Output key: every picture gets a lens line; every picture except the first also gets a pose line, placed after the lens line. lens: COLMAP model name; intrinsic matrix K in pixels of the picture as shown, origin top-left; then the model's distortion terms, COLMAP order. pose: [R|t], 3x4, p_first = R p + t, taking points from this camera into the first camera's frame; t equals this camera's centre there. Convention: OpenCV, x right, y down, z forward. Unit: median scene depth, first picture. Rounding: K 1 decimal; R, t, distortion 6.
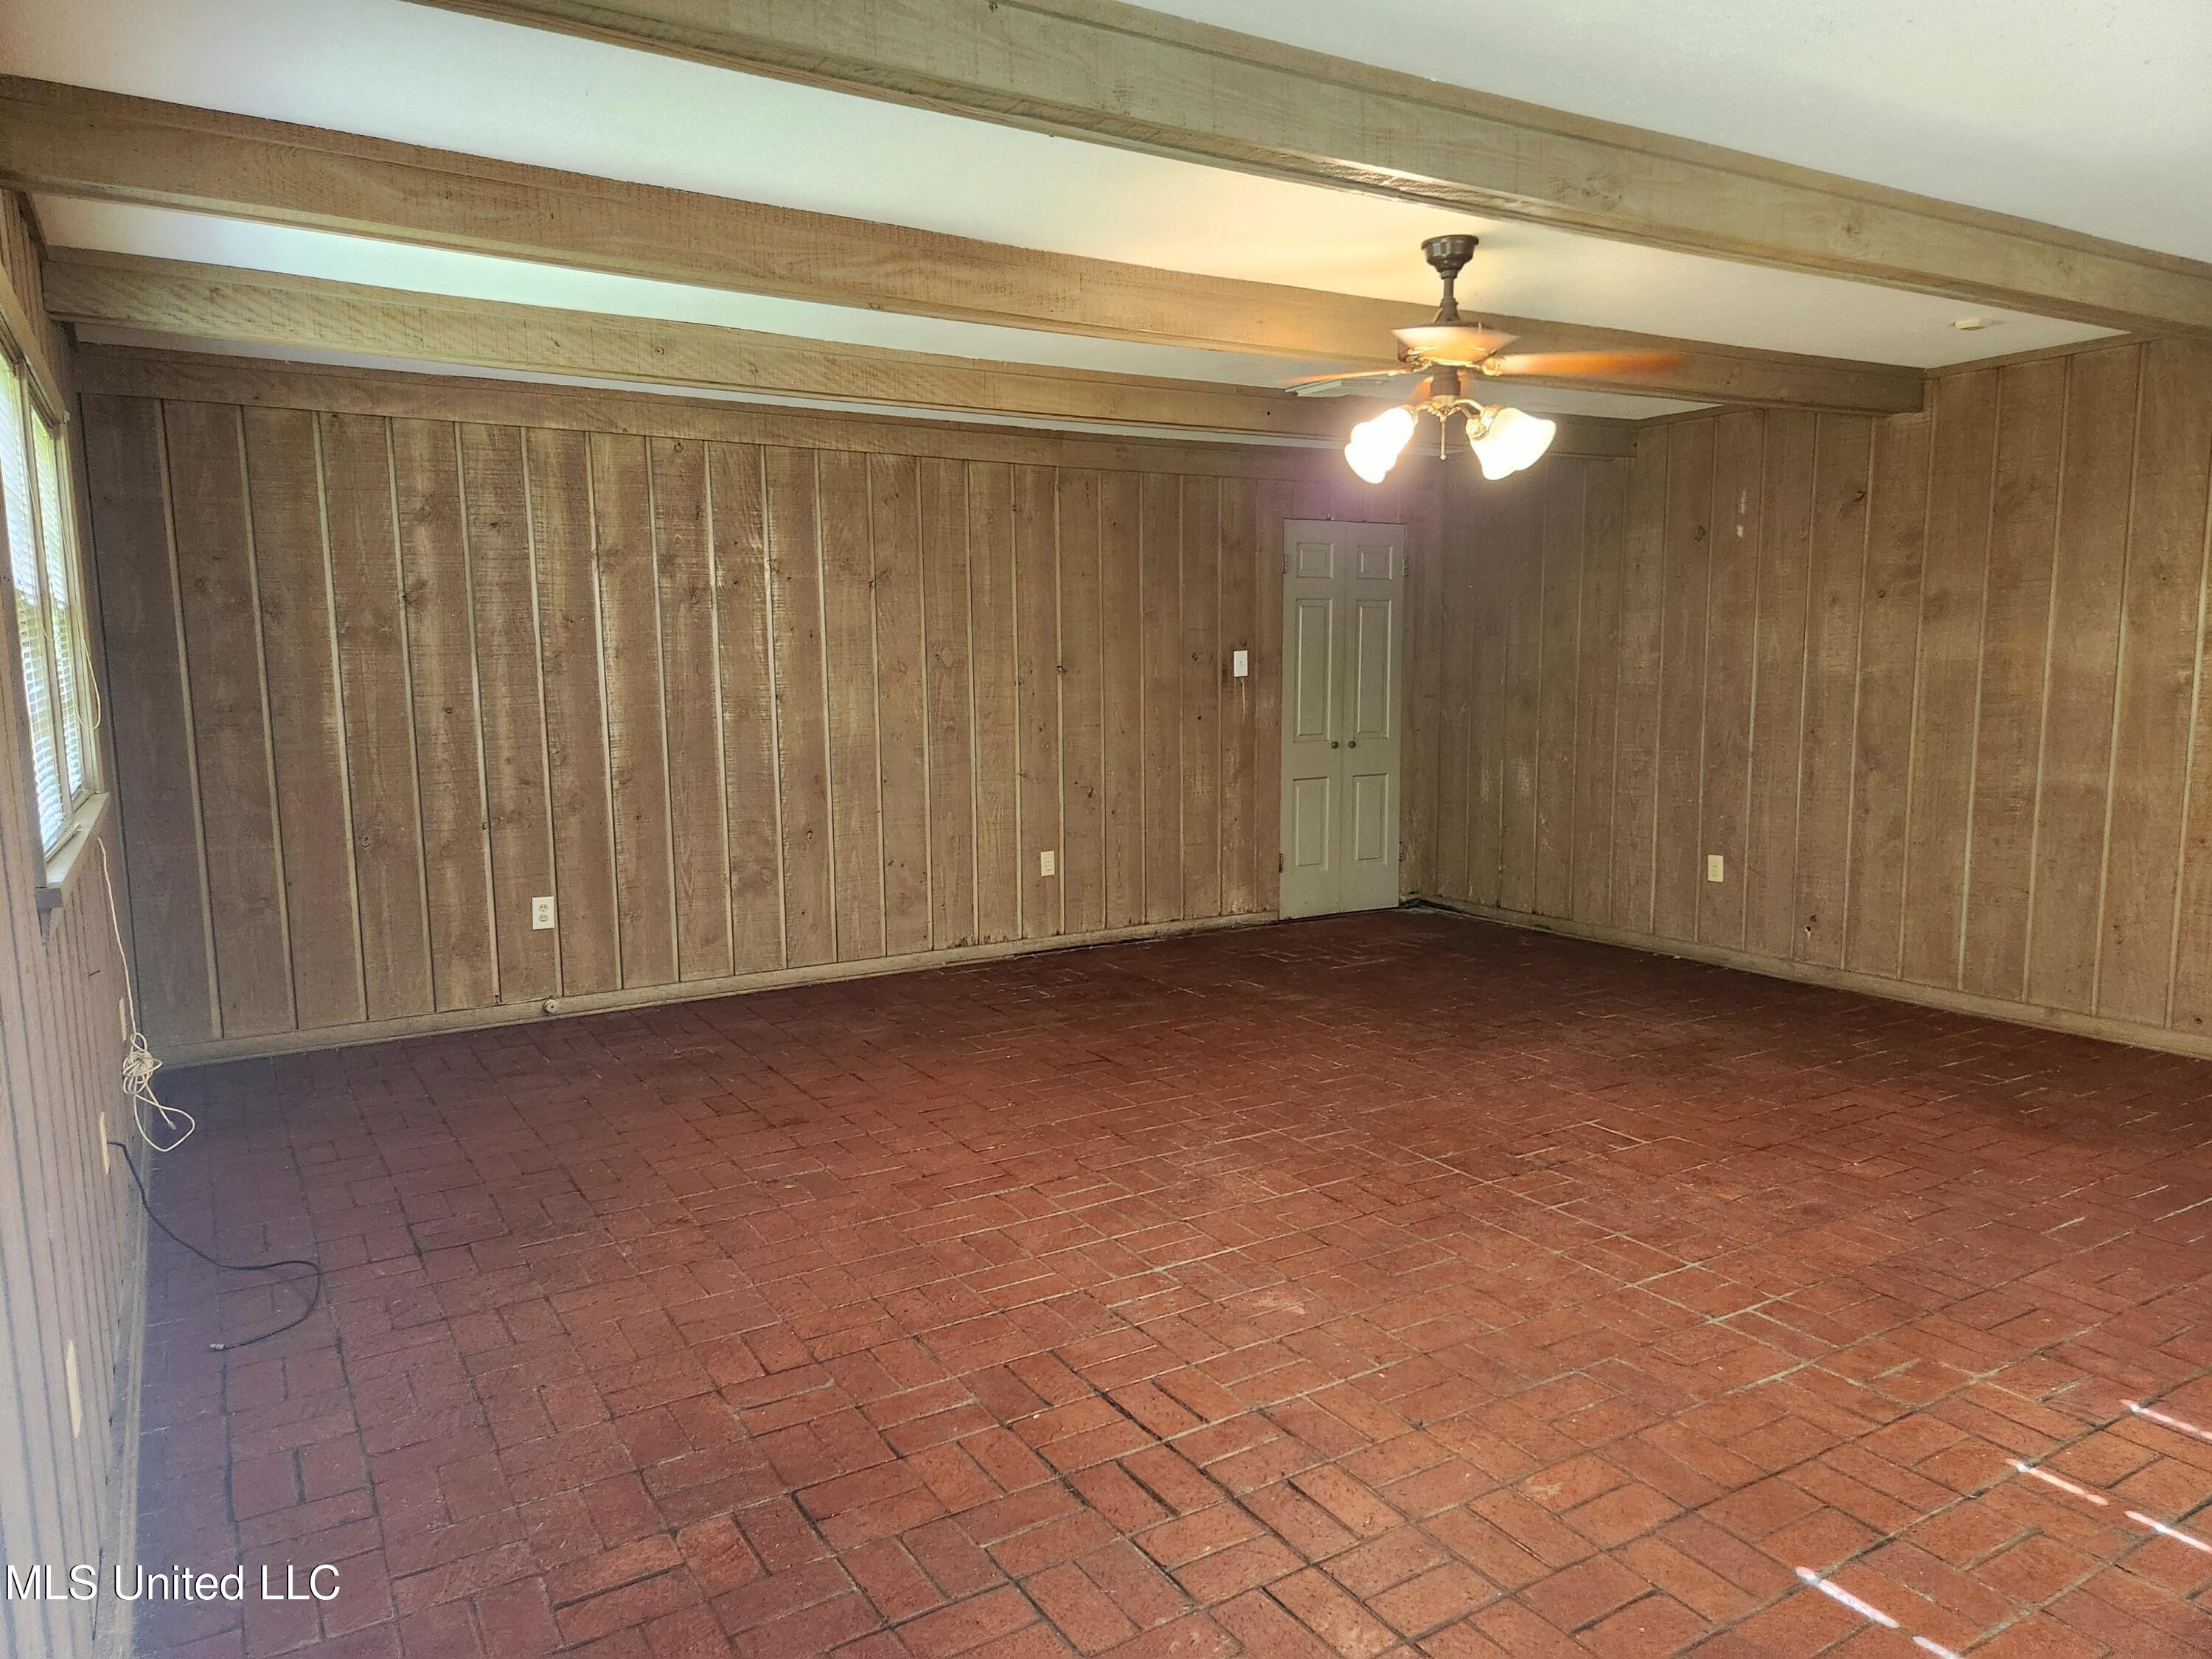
lens RADIAL K [[1475.3, 0, 1089.1], [0, 1475.3, 844.1], [0, 0, 1]] dist [0.053037, -0.022383]
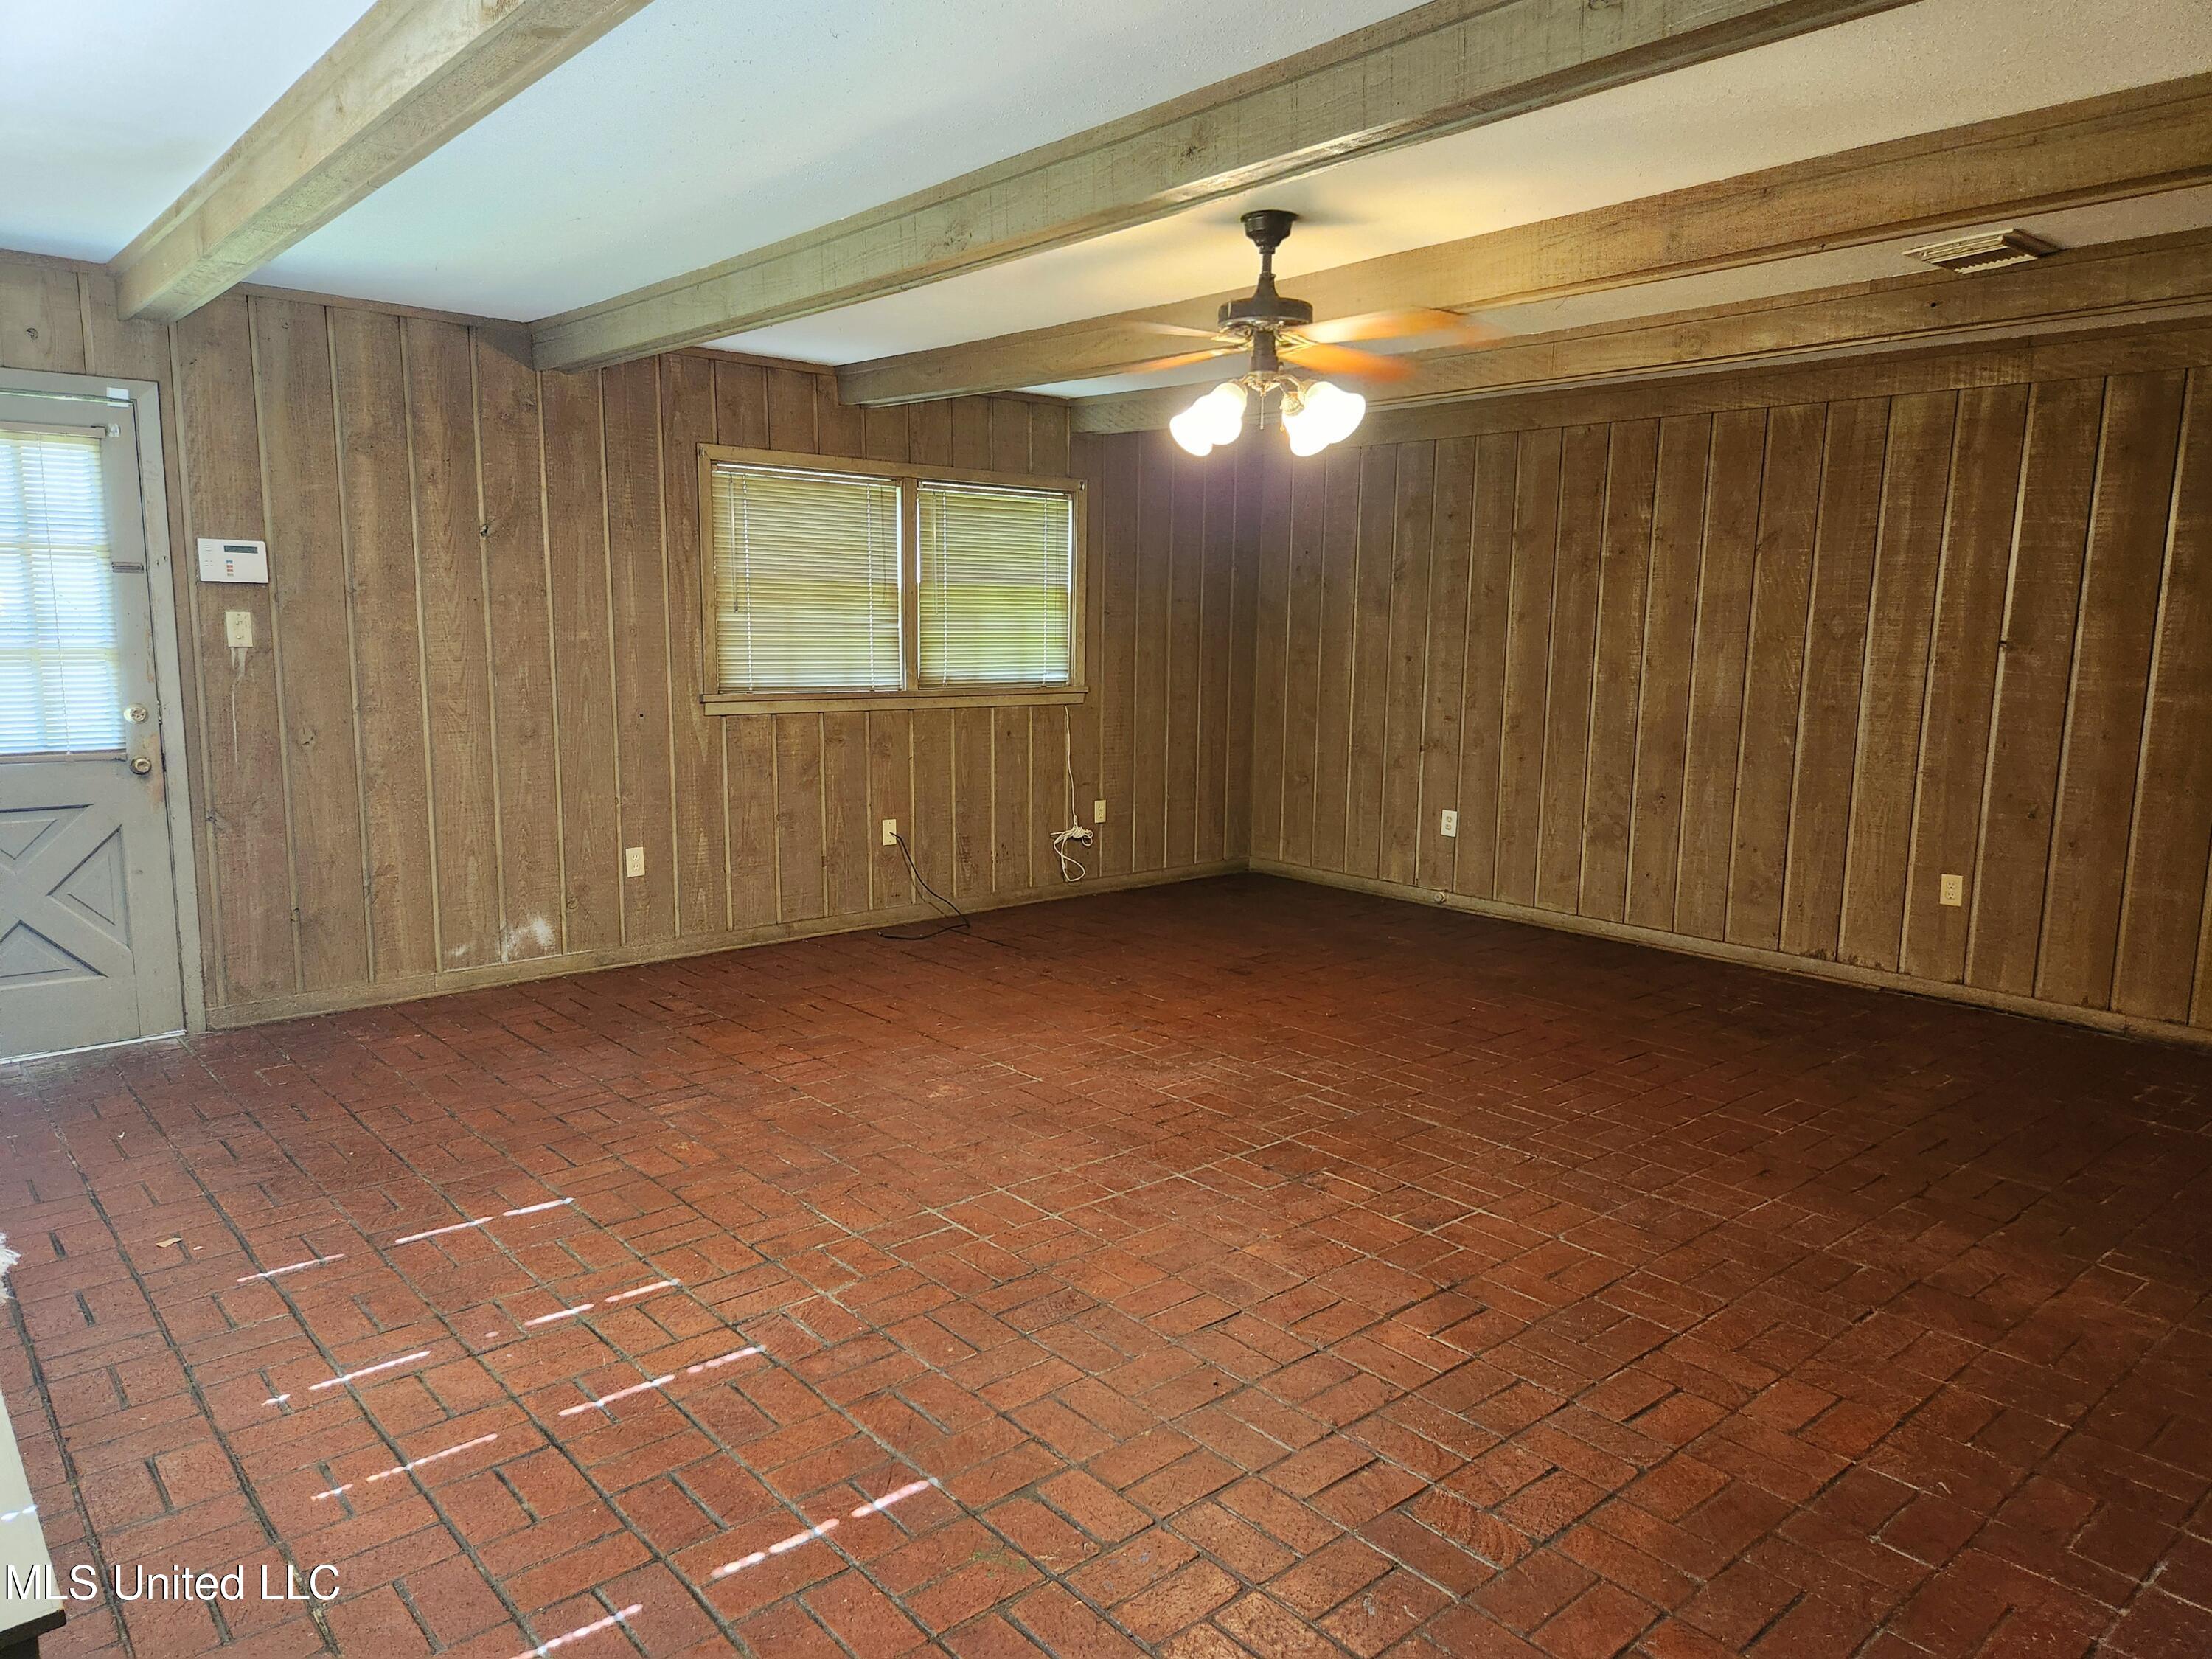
lens RADIAL K [[1475.3, 0, 1091.7], [0, 1475.3, 823.7], [0, 0, 1]] dist [0.053037, -0.022383]
pose [[0.173842, 0.152173, -0.972945, 0.800998], [-0.142762, 0.981446, 0.127994, -0.070569], [0.974370, 0.116649, 0.192342, 0.466425]]
